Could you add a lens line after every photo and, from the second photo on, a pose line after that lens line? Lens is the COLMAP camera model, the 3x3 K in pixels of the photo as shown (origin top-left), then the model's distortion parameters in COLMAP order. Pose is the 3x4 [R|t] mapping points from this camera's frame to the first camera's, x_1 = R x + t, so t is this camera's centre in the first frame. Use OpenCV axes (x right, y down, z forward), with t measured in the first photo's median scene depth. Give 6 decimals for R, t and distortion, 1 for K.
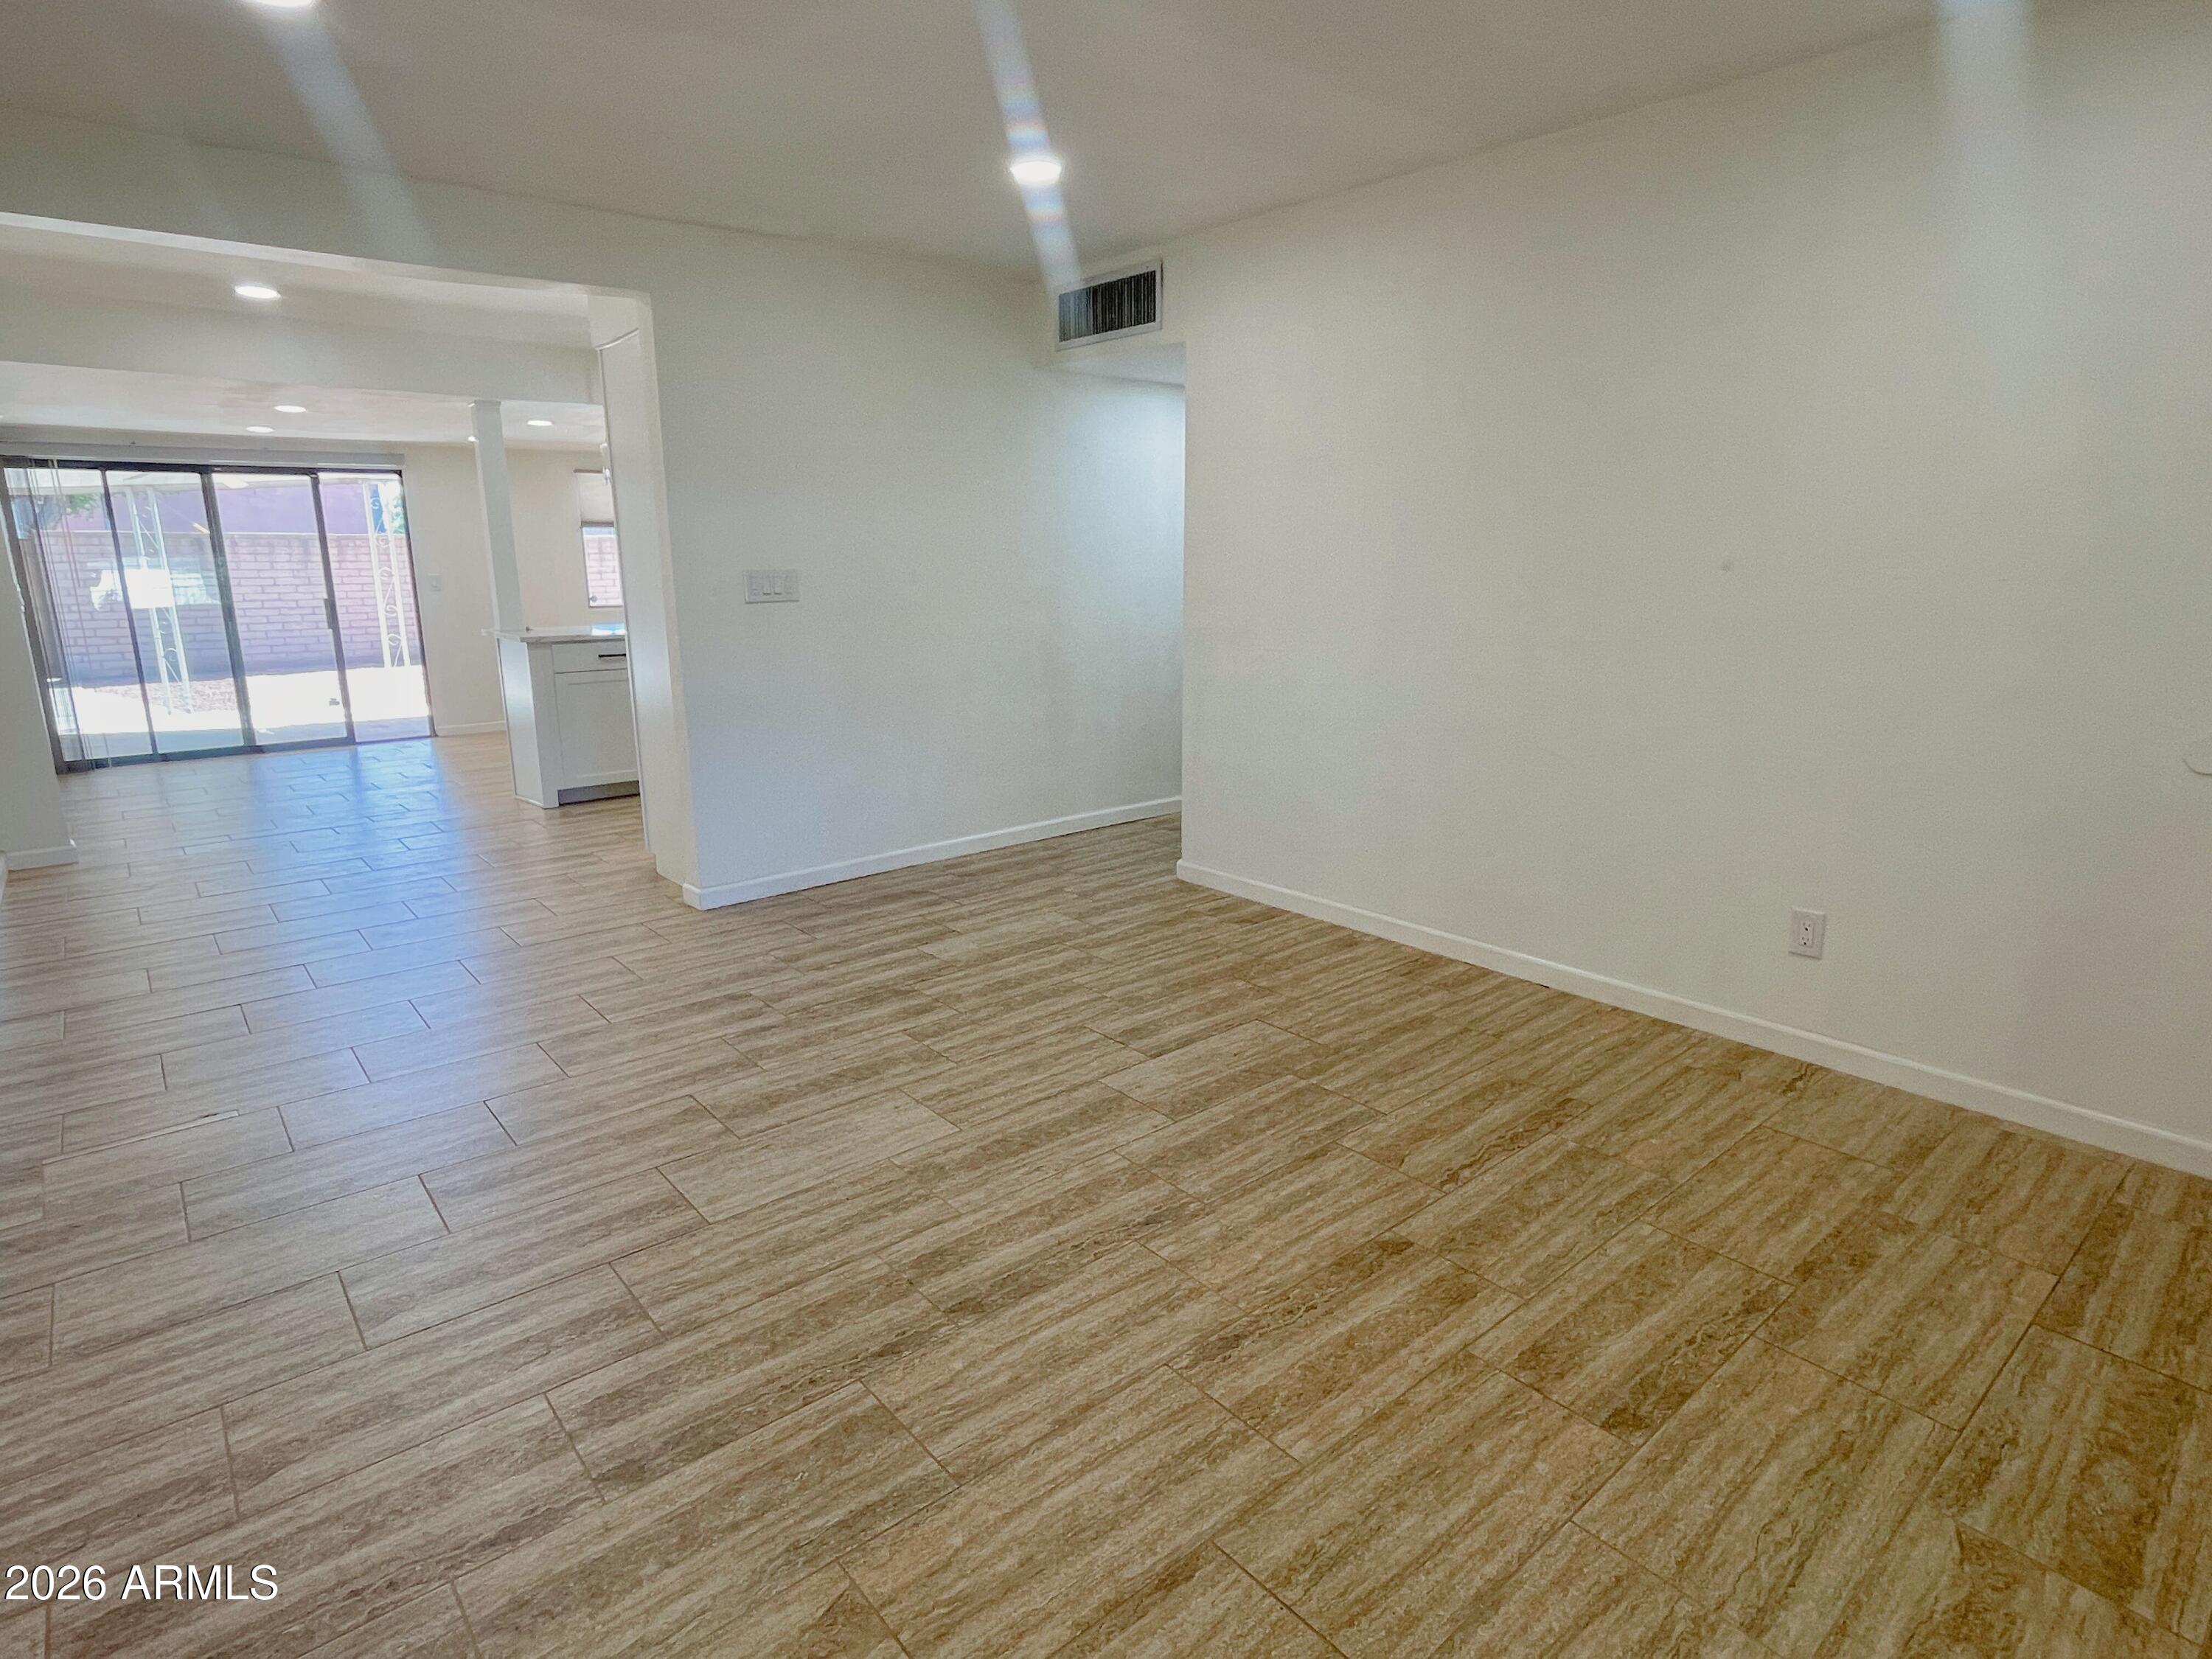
lens RADIAL K [[1179.6, 0, 1105.5], [0, 1179.6, 827.3], [0, 0, 1]] dist [0.001924, -0.001836]
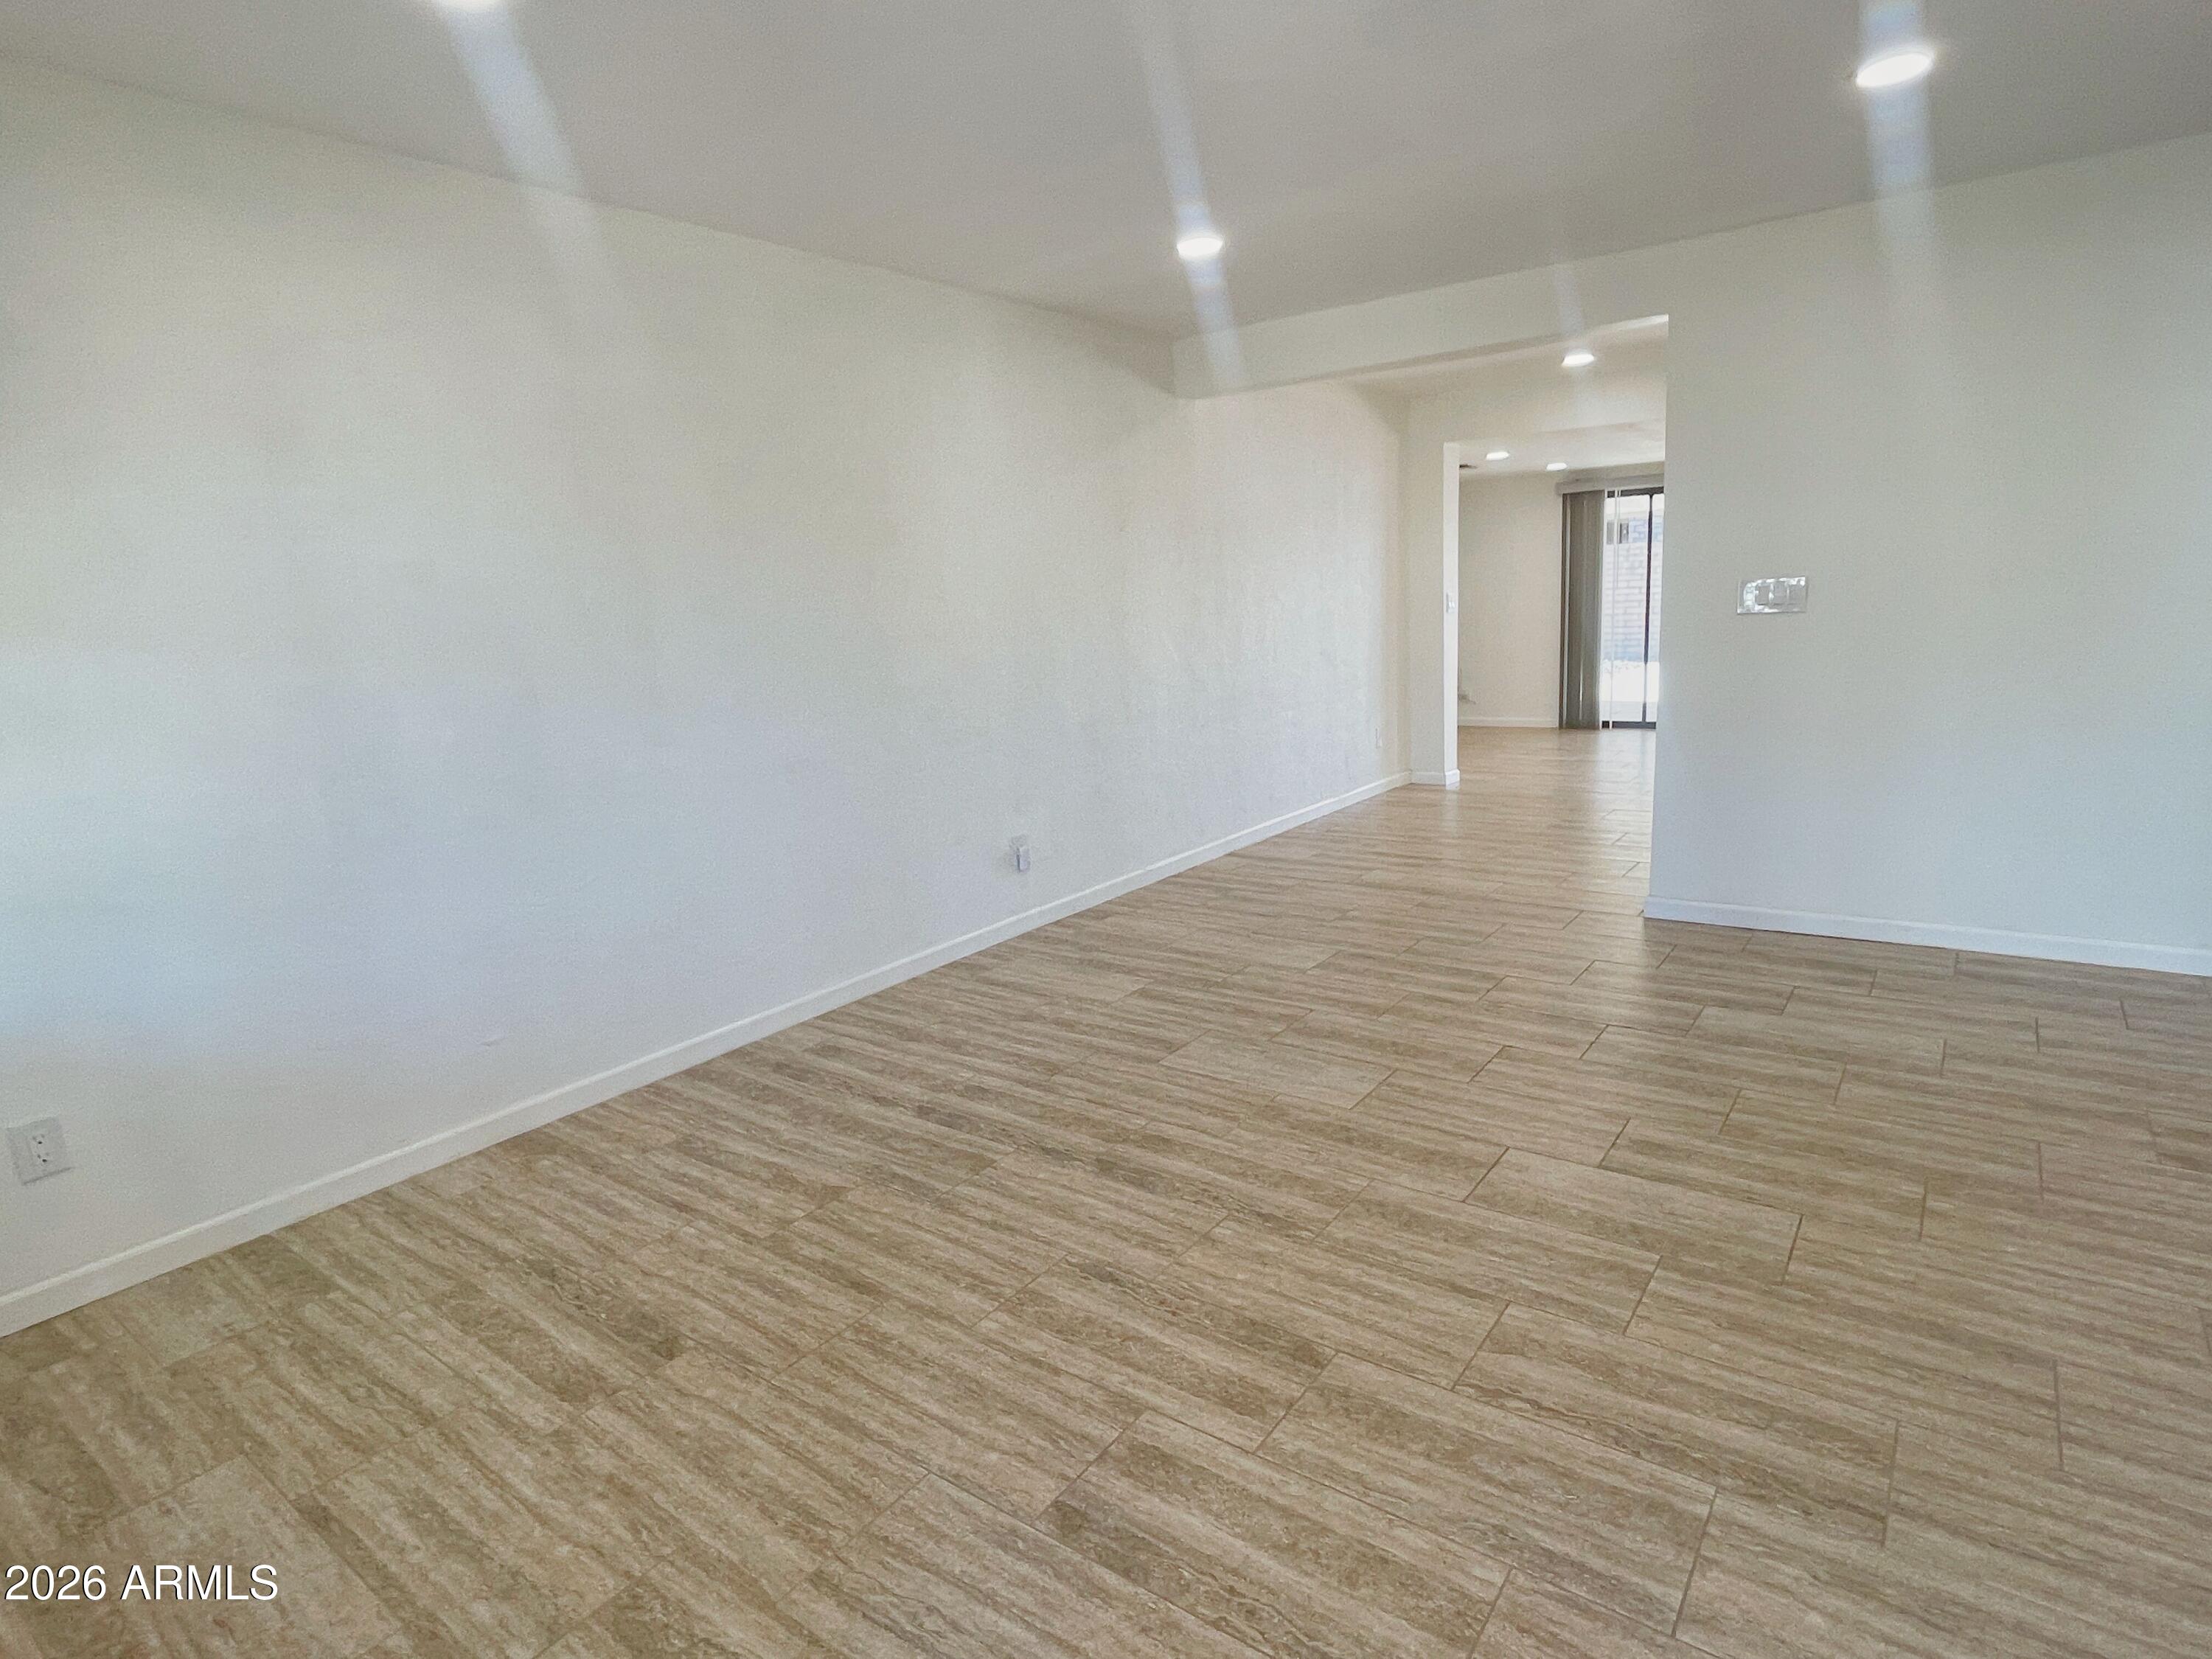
lens RADIAL K [[1179.6, 0, 1107.2], [0, 1179.6, 825.8], [0, 0, 1]] dist [0.001924, -0.001836]
pose [[0.238027, 0.186577, -0.953169, 0.844532], [-0.176645, 0.973325, 0.146410, -0.122636], [0.955060, 0.133523, 0.264636, 0.477558]]
